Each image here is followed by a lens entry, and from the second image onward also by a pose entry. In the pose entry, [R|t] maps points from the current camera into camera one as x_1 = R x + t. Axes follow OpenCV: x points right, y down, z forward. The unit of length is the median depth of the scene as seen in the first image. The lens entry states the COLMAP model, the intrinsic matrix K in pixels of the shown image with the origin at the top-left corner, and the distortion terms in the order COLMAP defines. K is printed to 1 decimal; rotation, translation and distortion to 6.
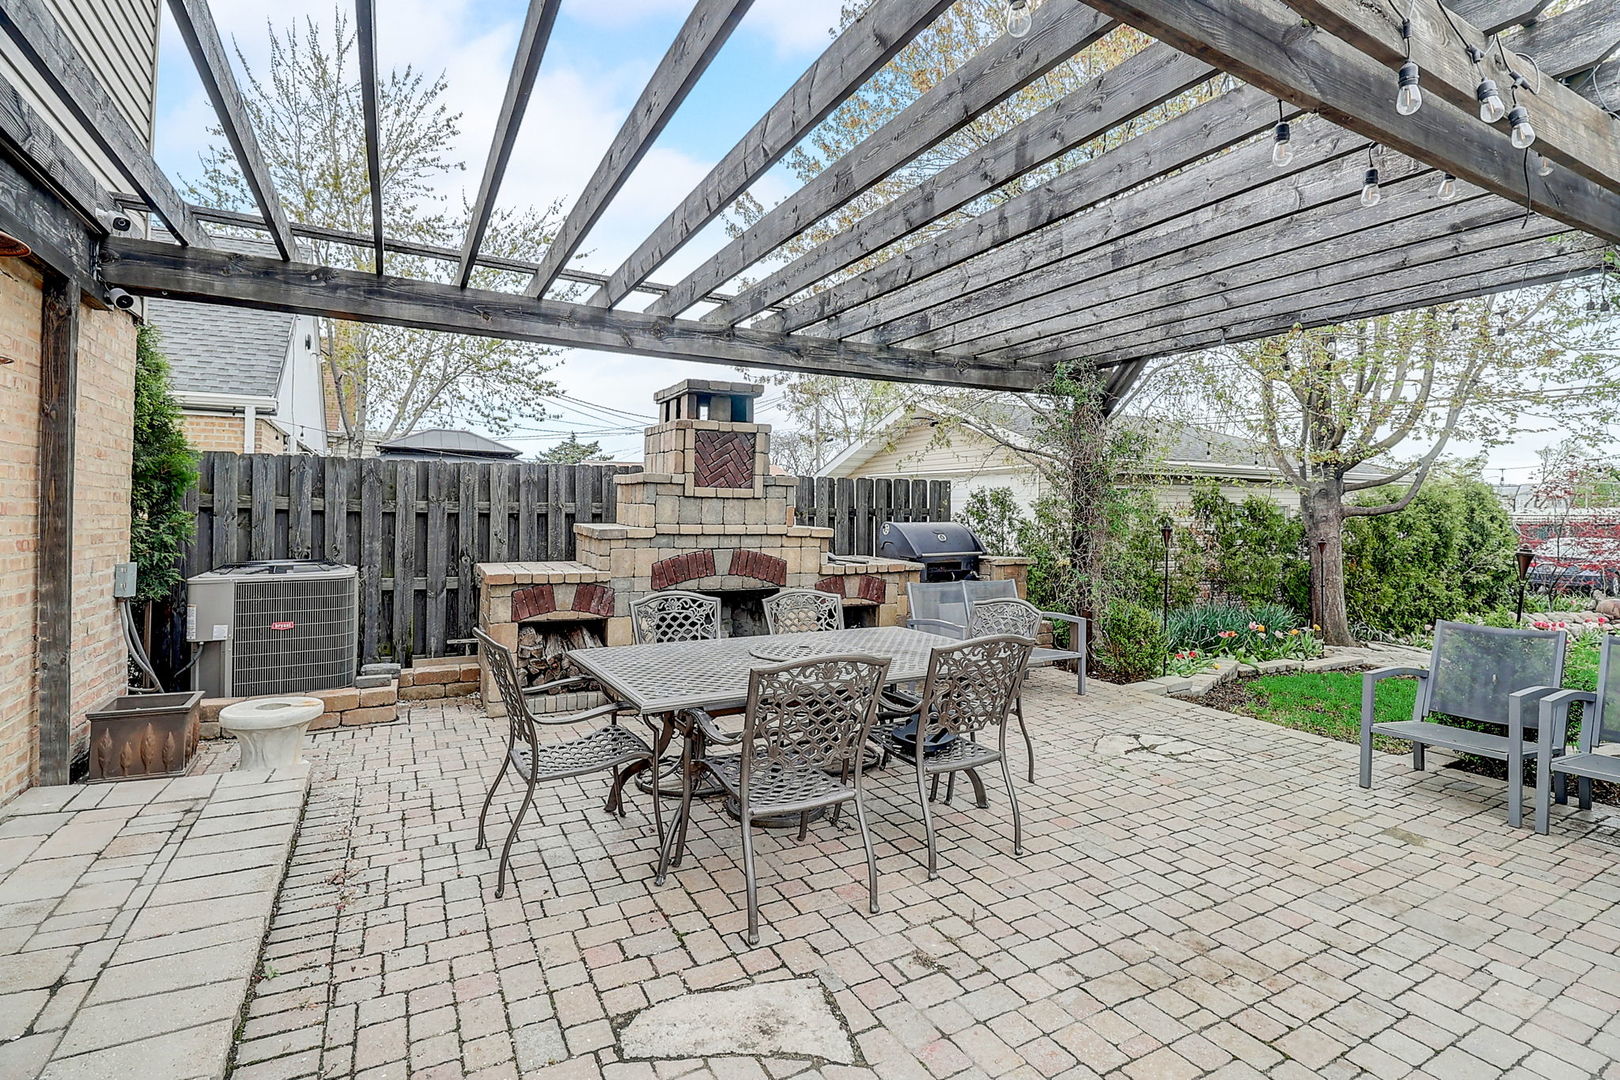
lens RADIAL K [[757.2, 0, 806.1], [0, 757.2, 534.1], [0, 0, 1]] dist [-0.011613, -0.006734]
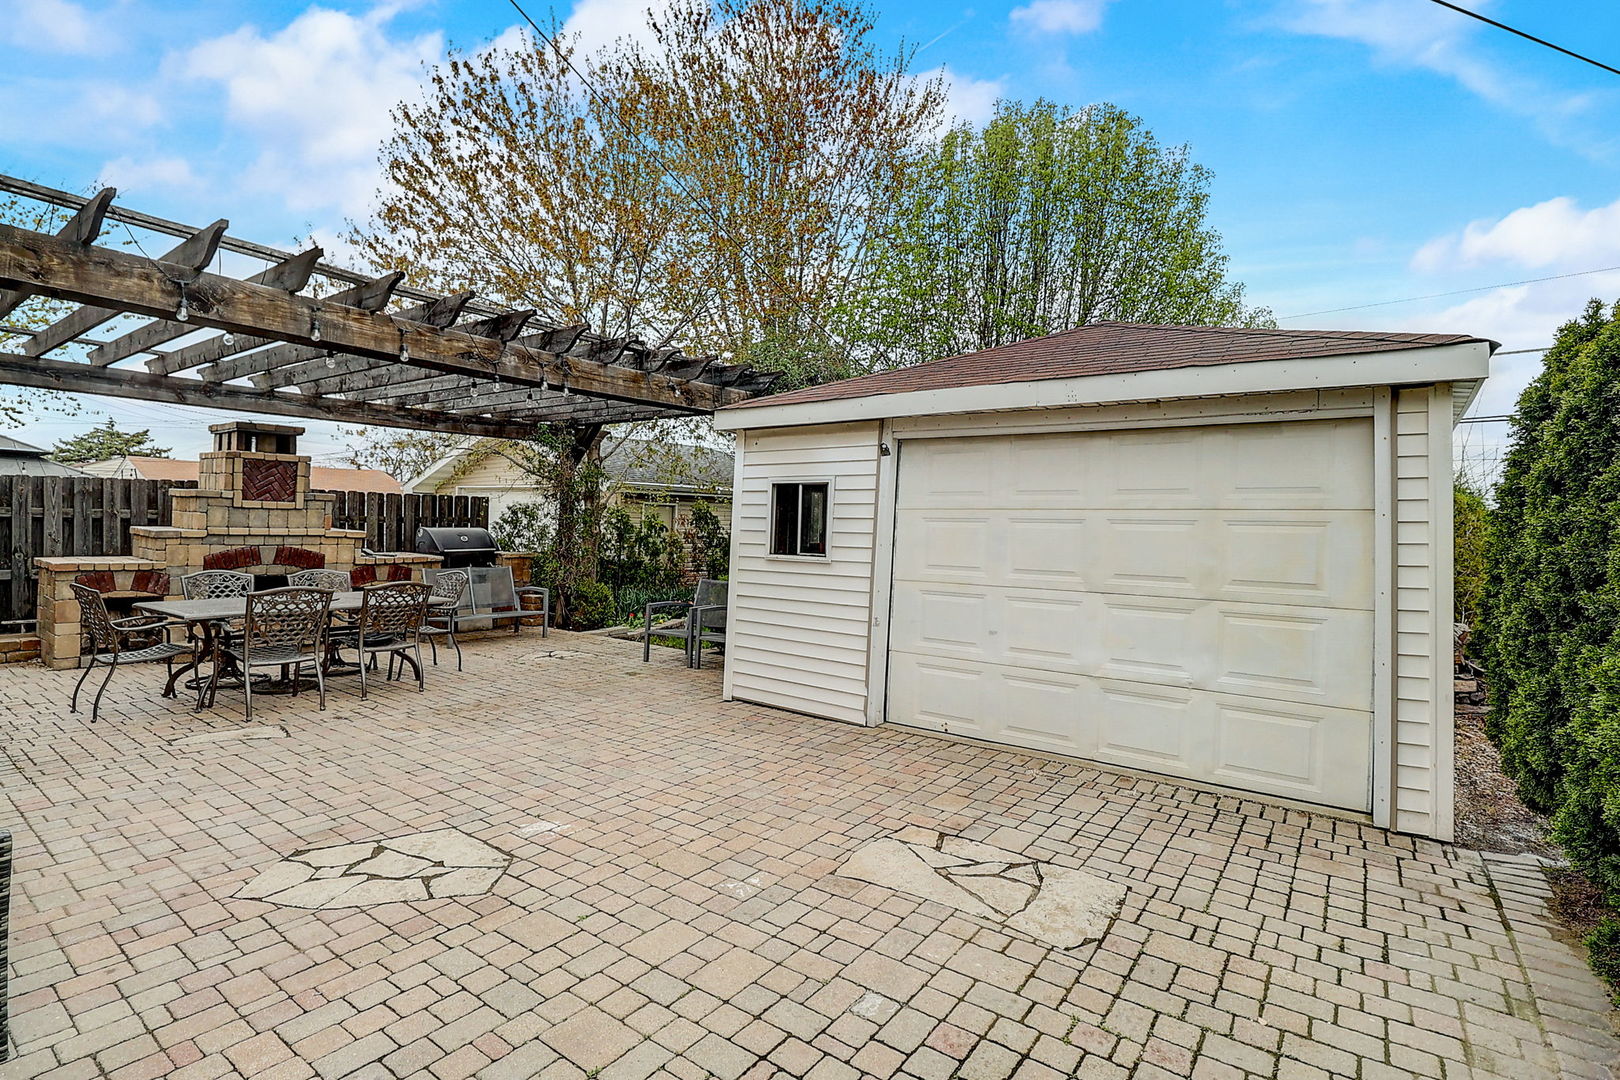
lens RADIAL K [[757.2, 0, 823.7], [0, 757.2, 541.9], [0, 0, 1]] dist [-0.011613, -0.006734]
pose [[0.892629, -0.001320, 0.450790, 0.176938], [0.001309, 0.999999, 0.000336, 0.013670], [-0.450790, 0.000290, 0.892630, -0.677412]]
